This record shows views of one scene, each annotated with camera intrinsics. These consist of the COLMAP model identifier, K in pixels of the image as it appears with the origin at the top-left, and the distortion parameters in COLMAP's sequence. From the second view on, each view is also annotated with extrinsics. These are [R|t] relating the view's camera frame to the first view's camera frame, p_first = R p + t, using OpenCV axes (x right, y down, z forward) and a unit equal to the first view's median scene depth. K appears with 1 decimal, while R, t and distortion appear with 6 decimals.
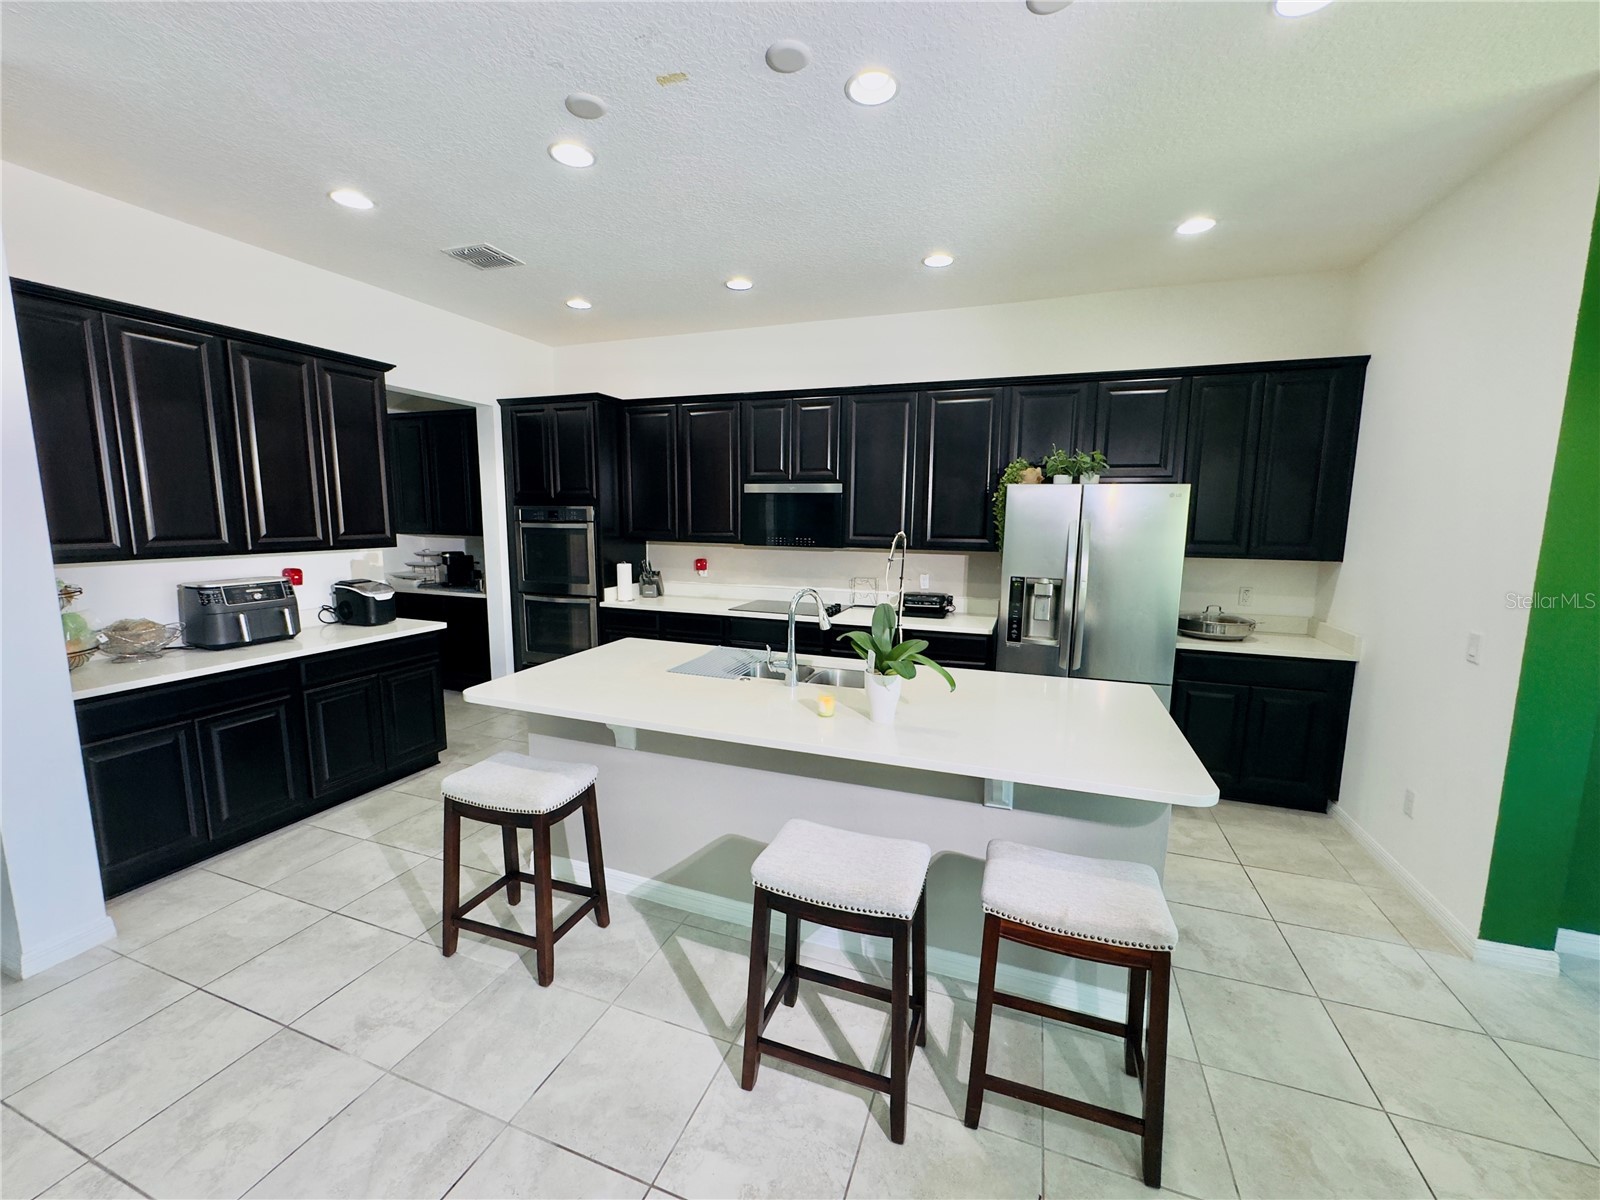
lens RADIAL K [[641.5, 0, 799.8], [0, 641.5, 606.1], [0, 0, 1]] dist [0.007017, -0.009481]
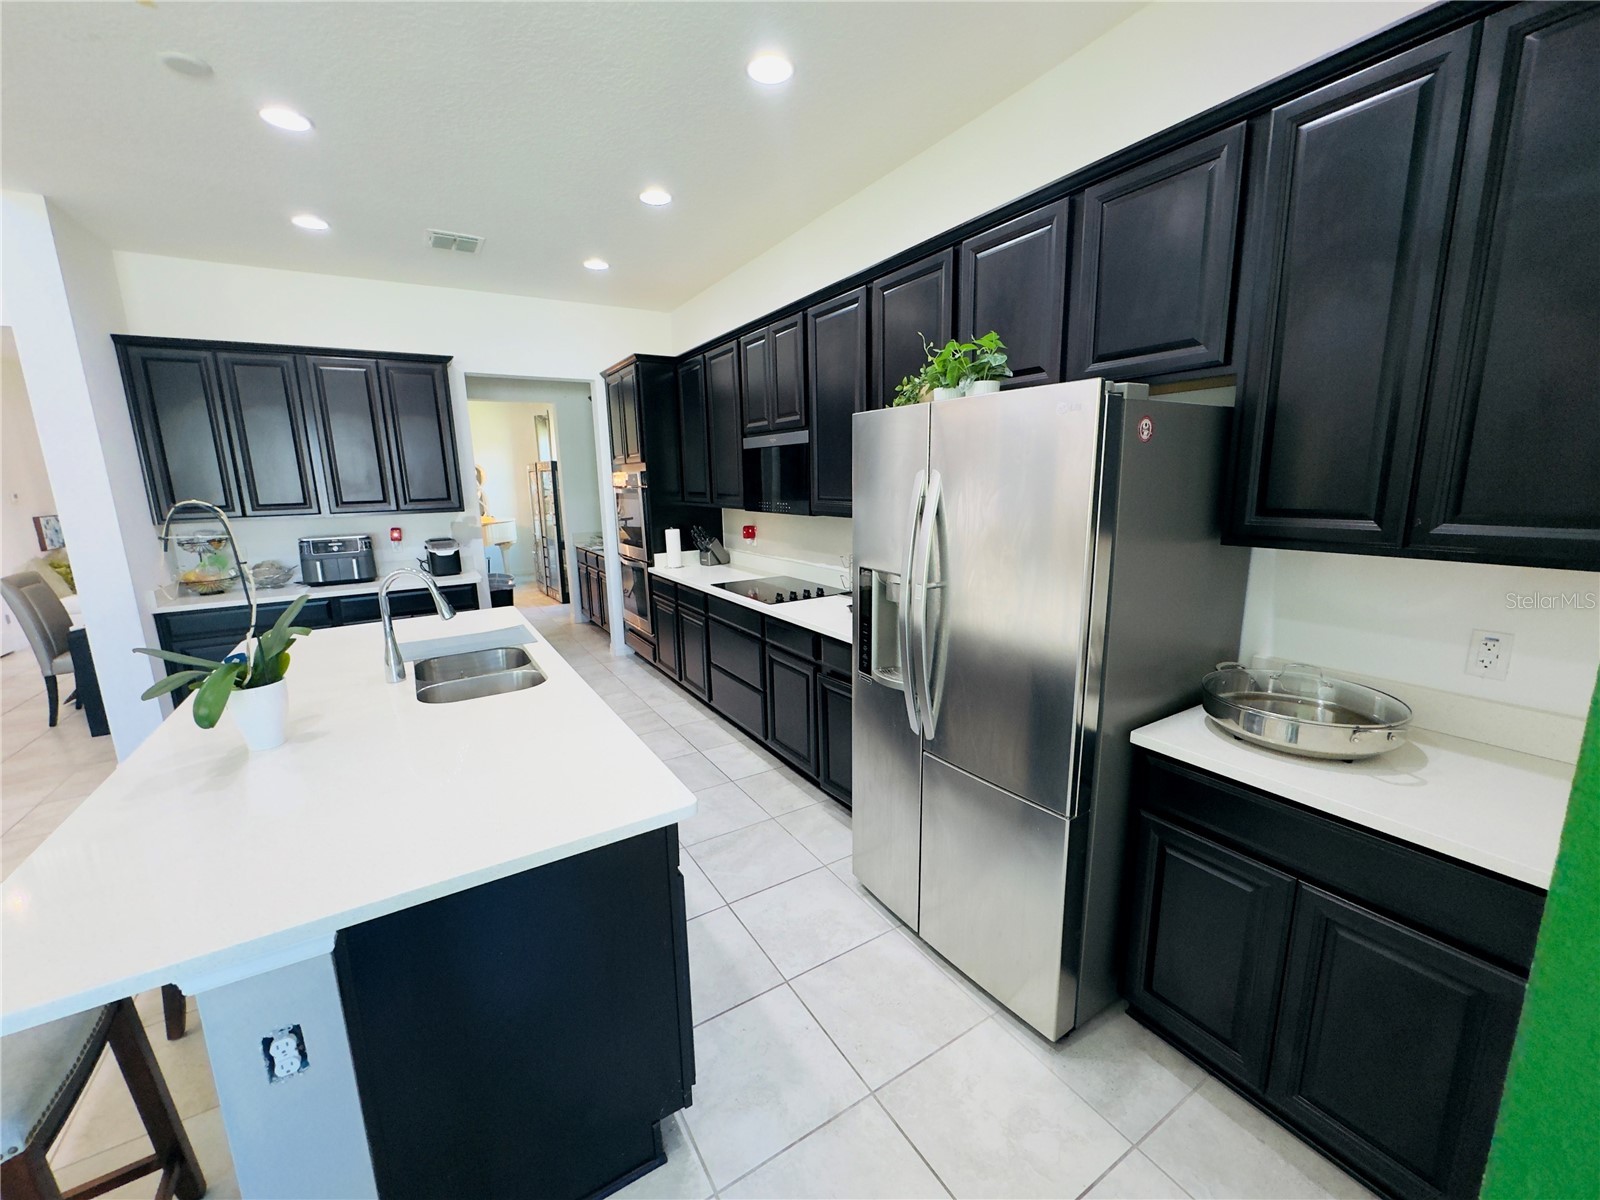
lens RADIAL K [[641.5, 0, 799.8], [0, 641.5, 606.1], [0, 0, 1]] dist [0.007017, -0.009481]
pose [[0.781348, 0.096809, -0.616541, 0.518808], [-0.060505, 0.994993, 0.079554, -0.042253], [0.621155, -0.024856, 0.783293, 0.378665]]
